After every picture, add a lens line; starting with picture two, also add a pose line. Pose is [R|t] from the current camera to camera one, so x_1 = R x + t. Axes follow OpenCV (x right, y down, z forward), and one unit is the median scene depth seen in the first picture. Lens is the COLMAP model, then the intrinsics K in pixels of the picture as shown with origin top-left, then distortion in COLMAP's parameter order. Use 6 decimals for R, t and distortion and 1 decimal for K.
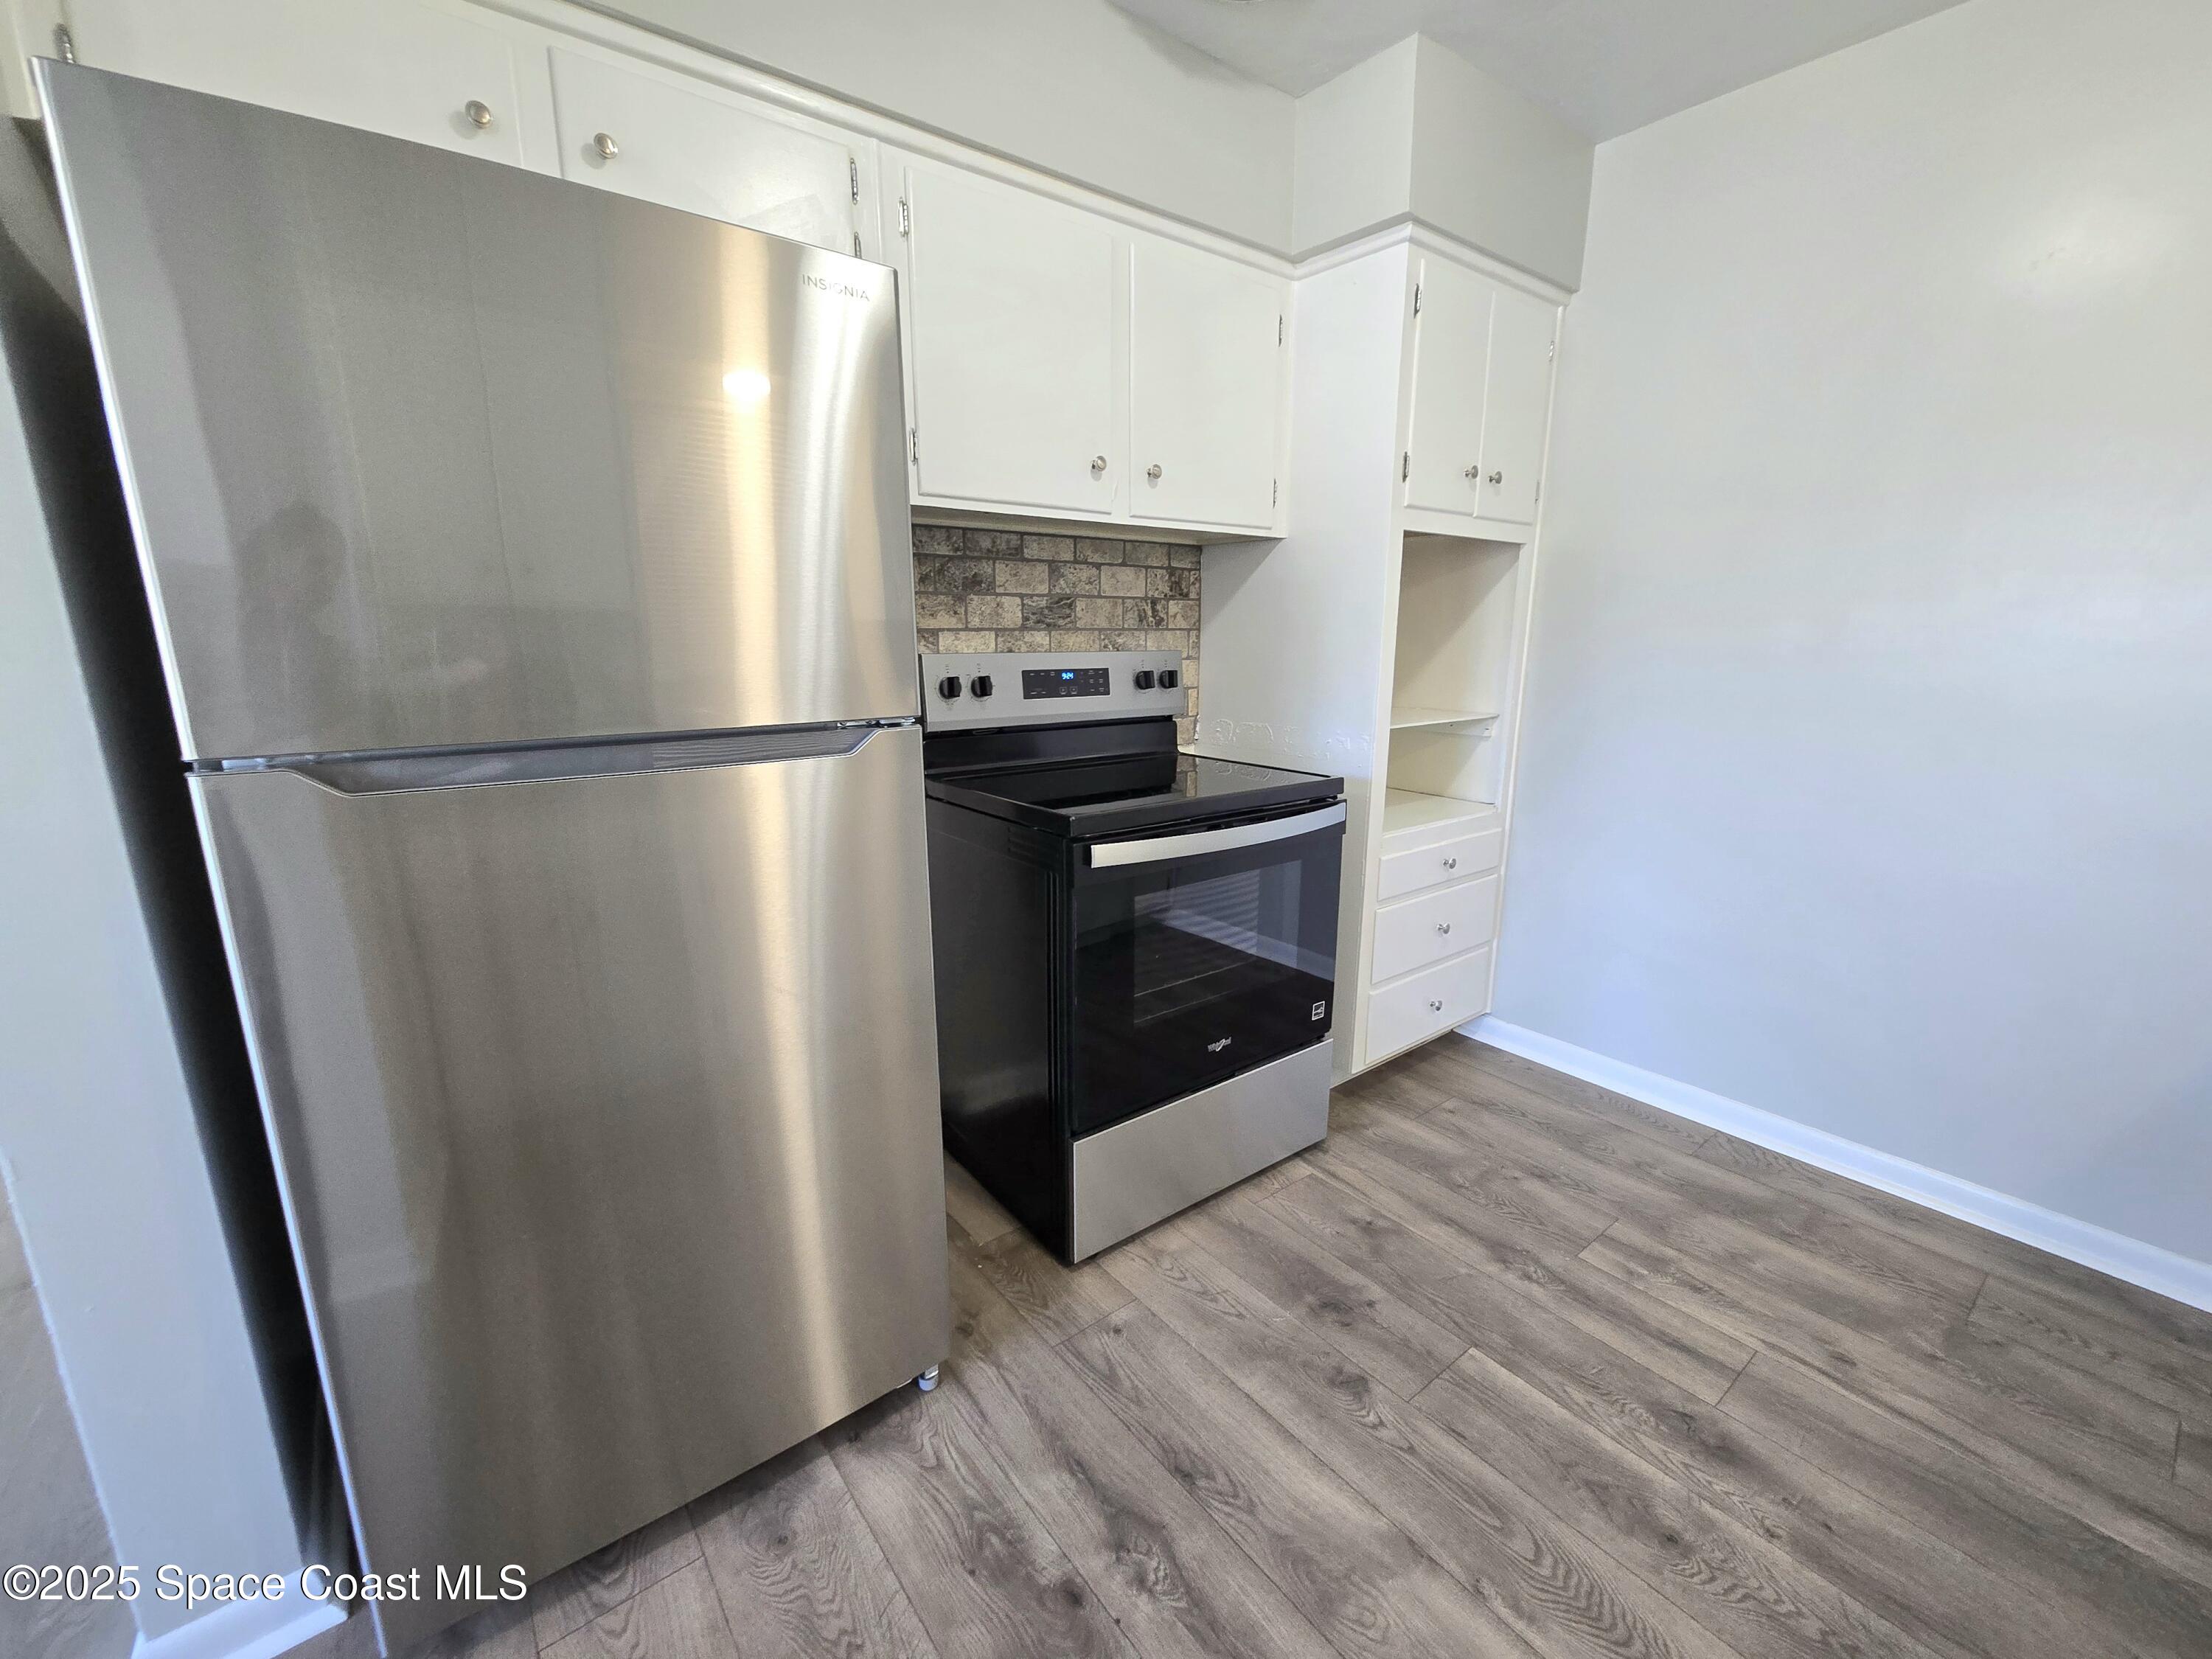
lens RADIAL K [[904.9, 0, 1118.5], [0, 904.9, 829.8], [0, 0, 1]] dist [-0.008089, 0.002271]
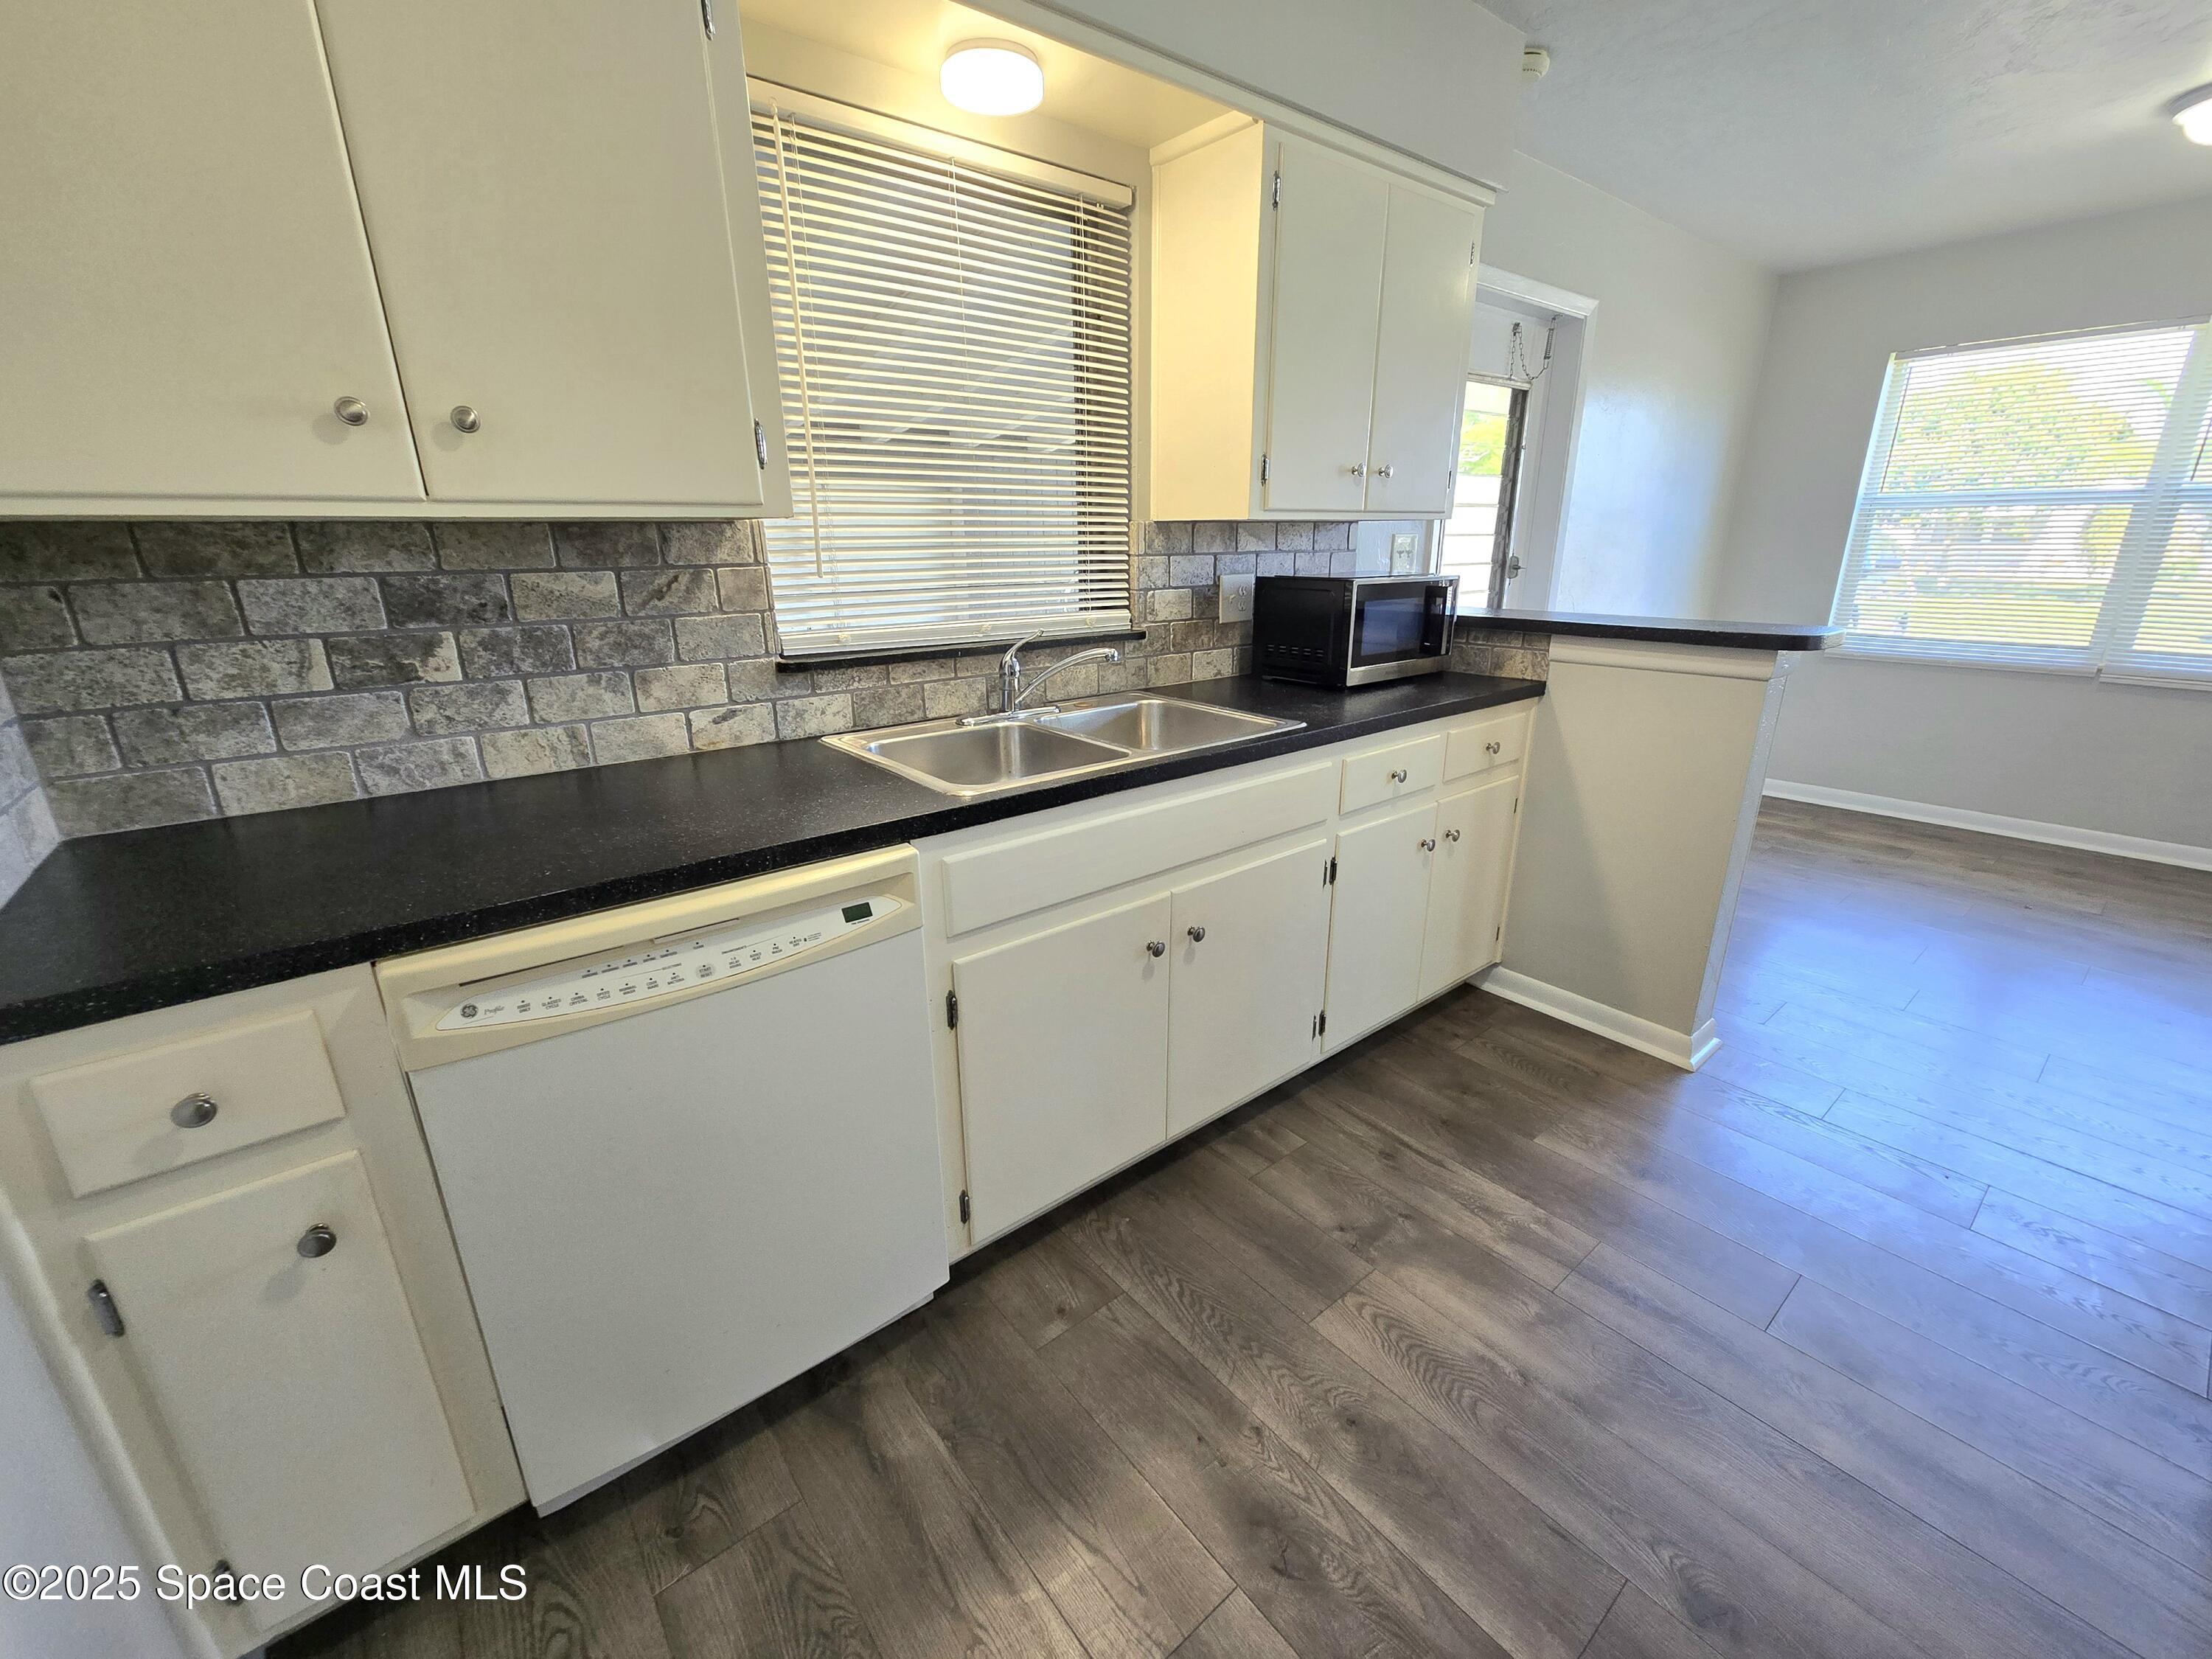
lens RADIAL K [[904.9, 0, 1117.6], [0, 904.9, 834.2], [0, 0, 1]] dist [-0.008089, 0.002271]
pose [[-0.999833, 0.015592, -0.009533, 0.592317], [0.008658, 0.863515, 0.504249, -0.254984], [0.016094, 0.504082, -0.863506, 1.043458]]
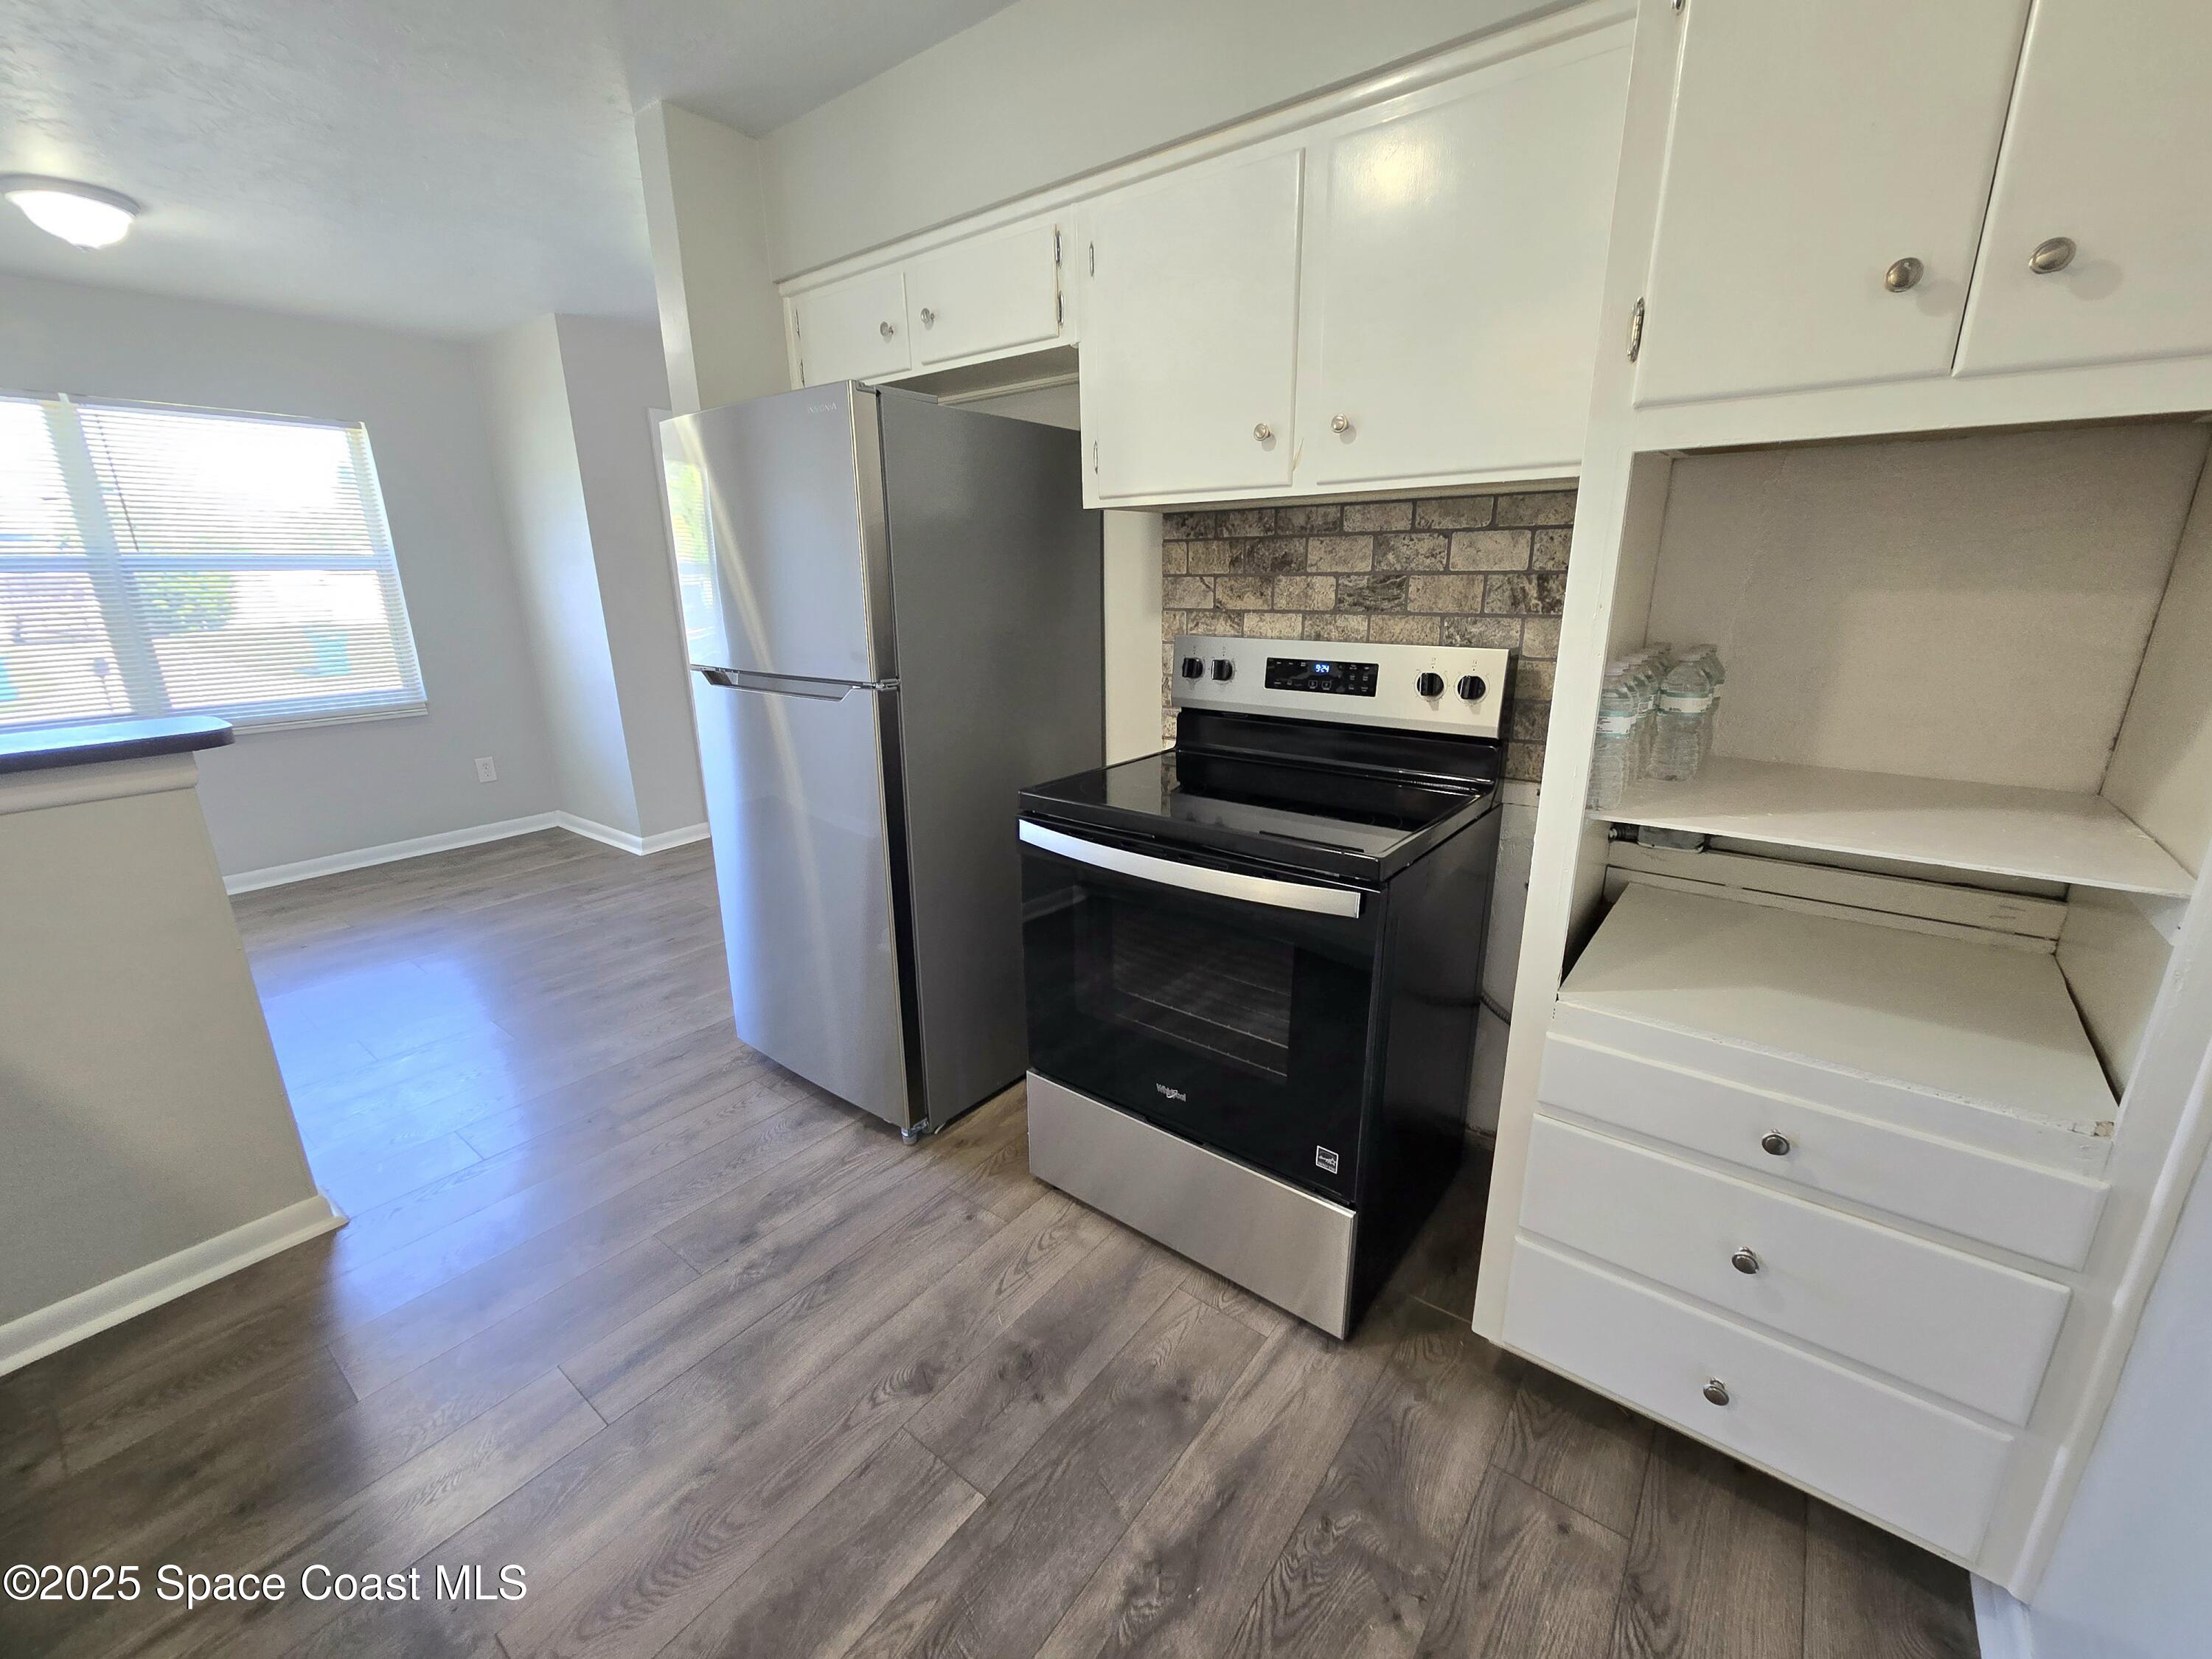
lens RADIAL K [[904.9, 0, 1103.4], [0, 904.9, 835.1], [0, 0, 1]] dist [-0.008089, 0.002271]
pose [[0.240573, 0.271151, -0.931988, 0.874092], [-0.195115, 0.954097, 0.227219, -0.201142], [0.950818, 0.127183, 0.282435, 0.657779]]
